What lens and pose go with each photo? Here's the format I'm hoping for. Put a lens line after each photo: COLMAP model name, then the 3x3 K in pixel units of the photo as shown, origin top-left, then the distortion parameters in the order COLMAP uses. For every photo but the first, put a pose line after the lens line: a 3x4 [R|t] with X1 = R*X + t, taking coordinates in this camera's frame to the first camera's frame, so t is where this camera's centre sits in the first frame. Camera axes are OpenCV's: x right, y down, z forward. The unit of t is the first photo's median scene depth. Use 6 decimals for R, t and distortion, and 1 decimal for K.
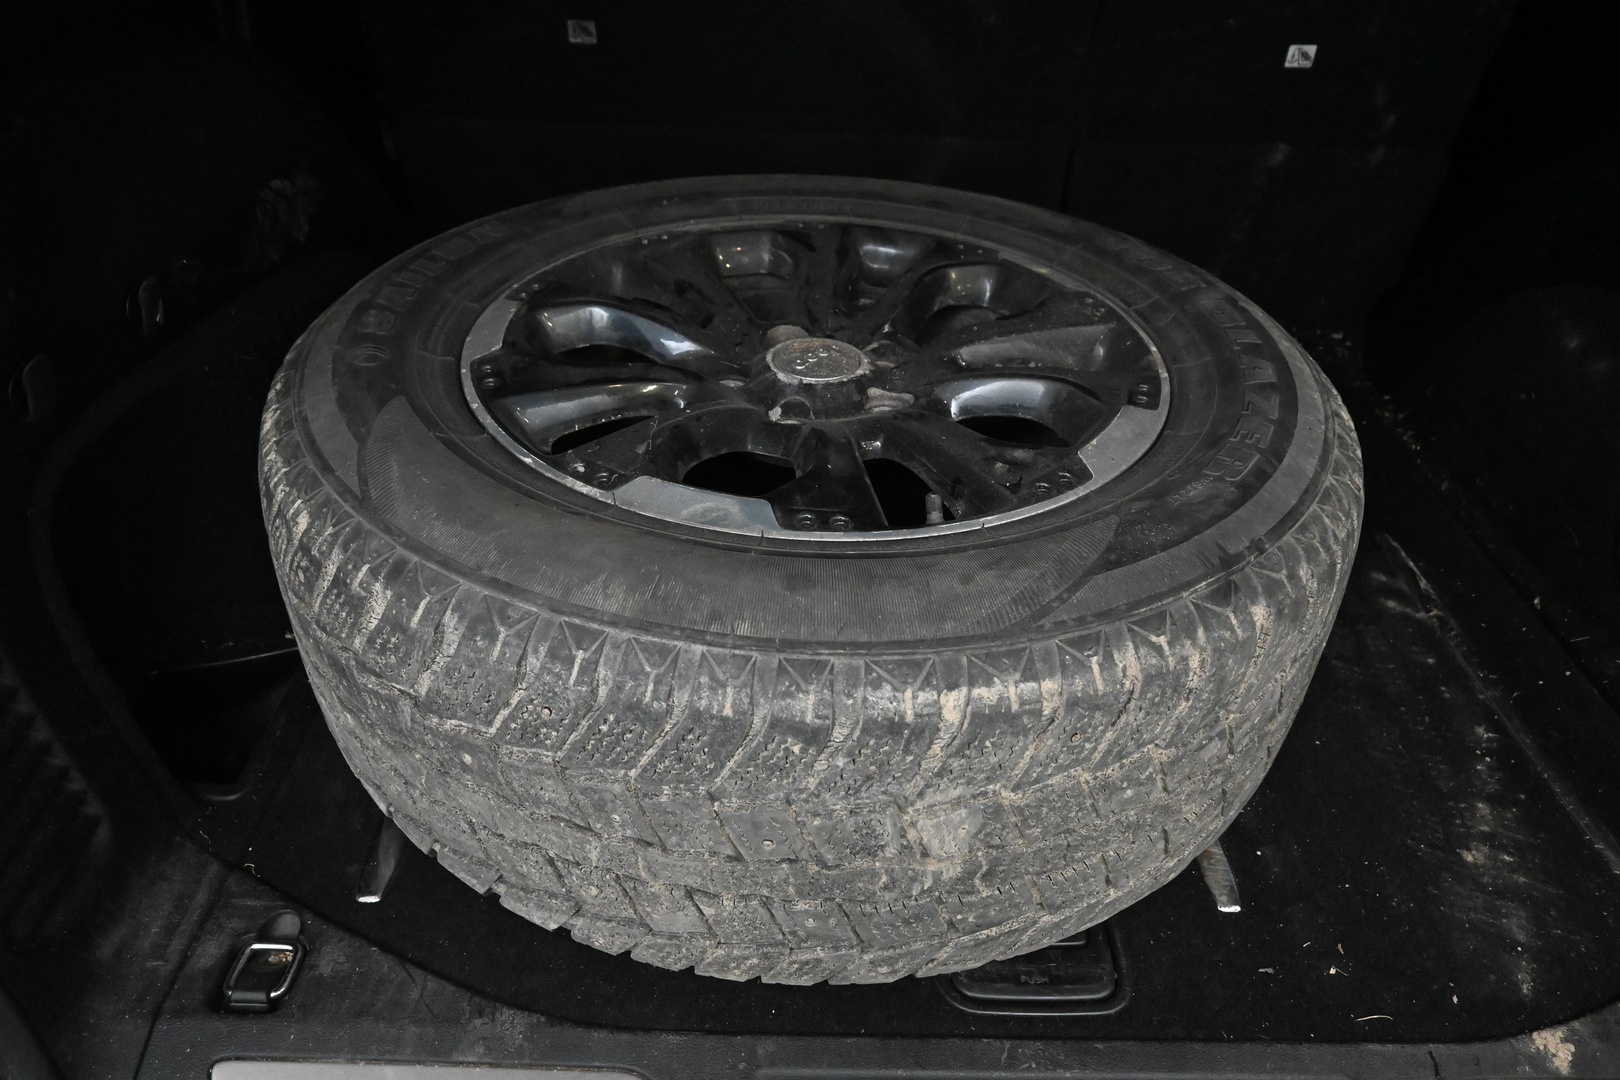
lens RADIAL K [[1099.9, 0, 810.5], [0, 1099.9, 536.9], [0, 0, 1]] dist [0.003910, 0.001497]
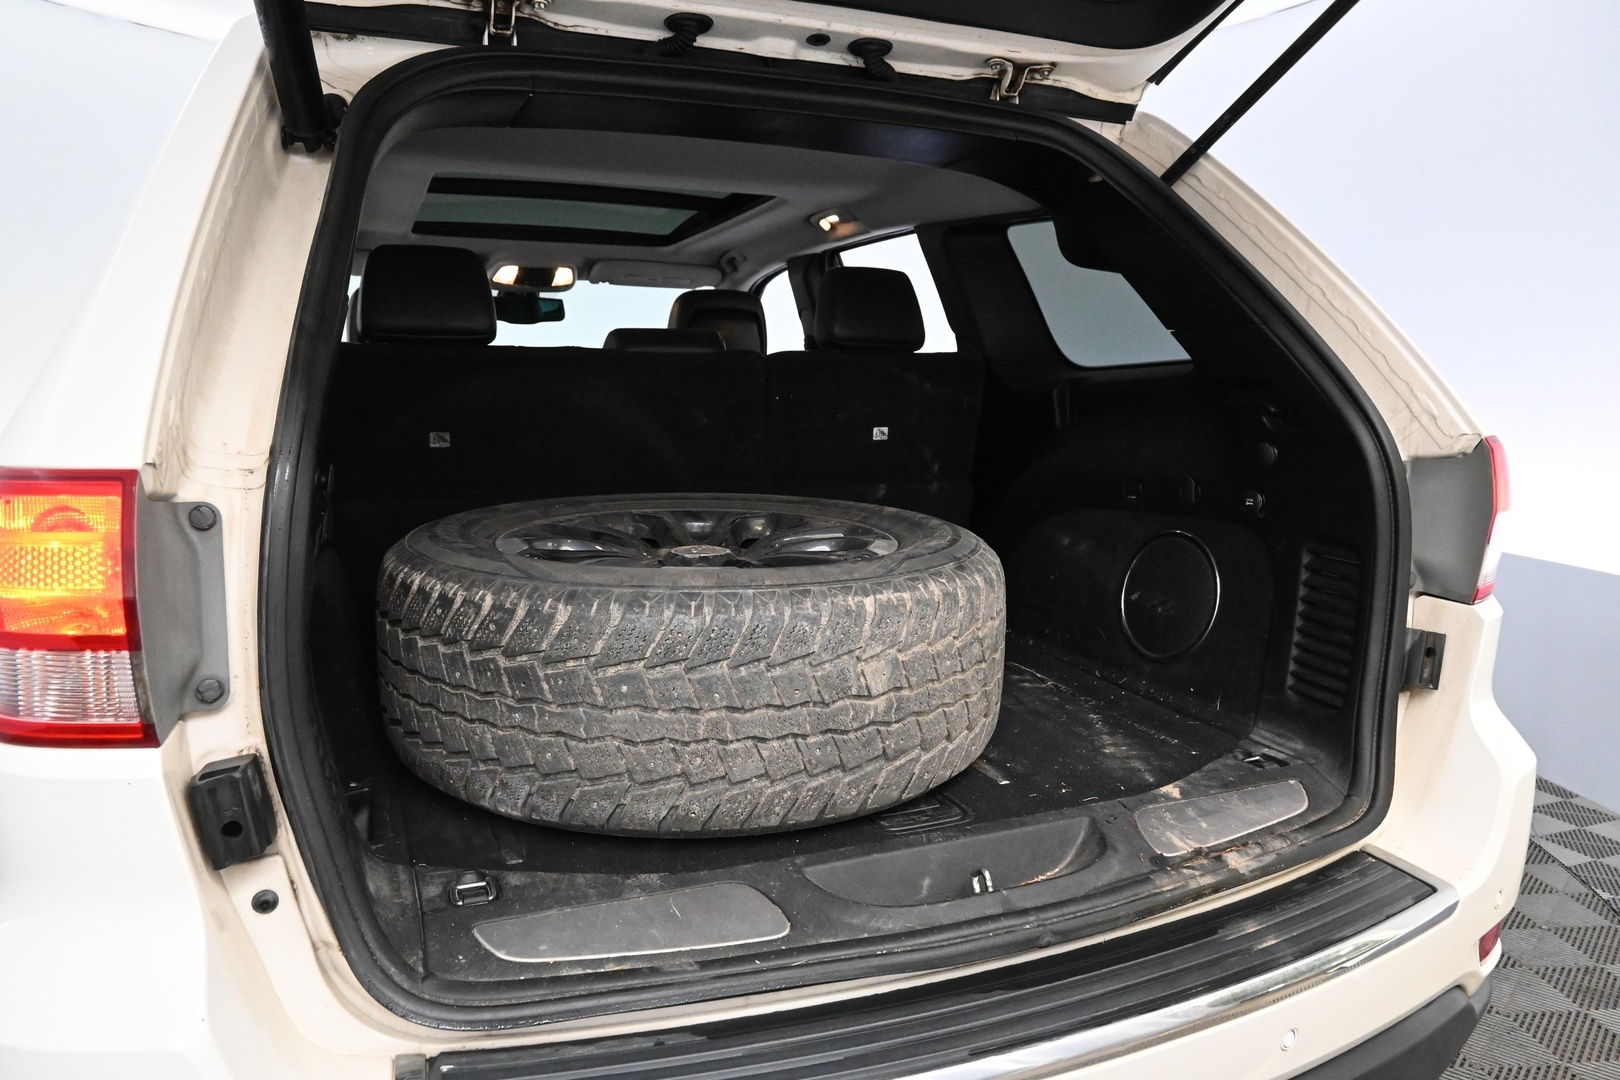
lens RADIAL K [[1108.2, 0, 809.5], [0, 1108.2, 542.1], [0, 0, 1]] dist [0.008956, 0.000418]
pose [[0.921887, -0.082574, 0.378559, -0.749690], [0.237539, 0.892329, -0.383828, 0.811346], [-0.306105, 0.443768, 0.842241, -0.789464]]
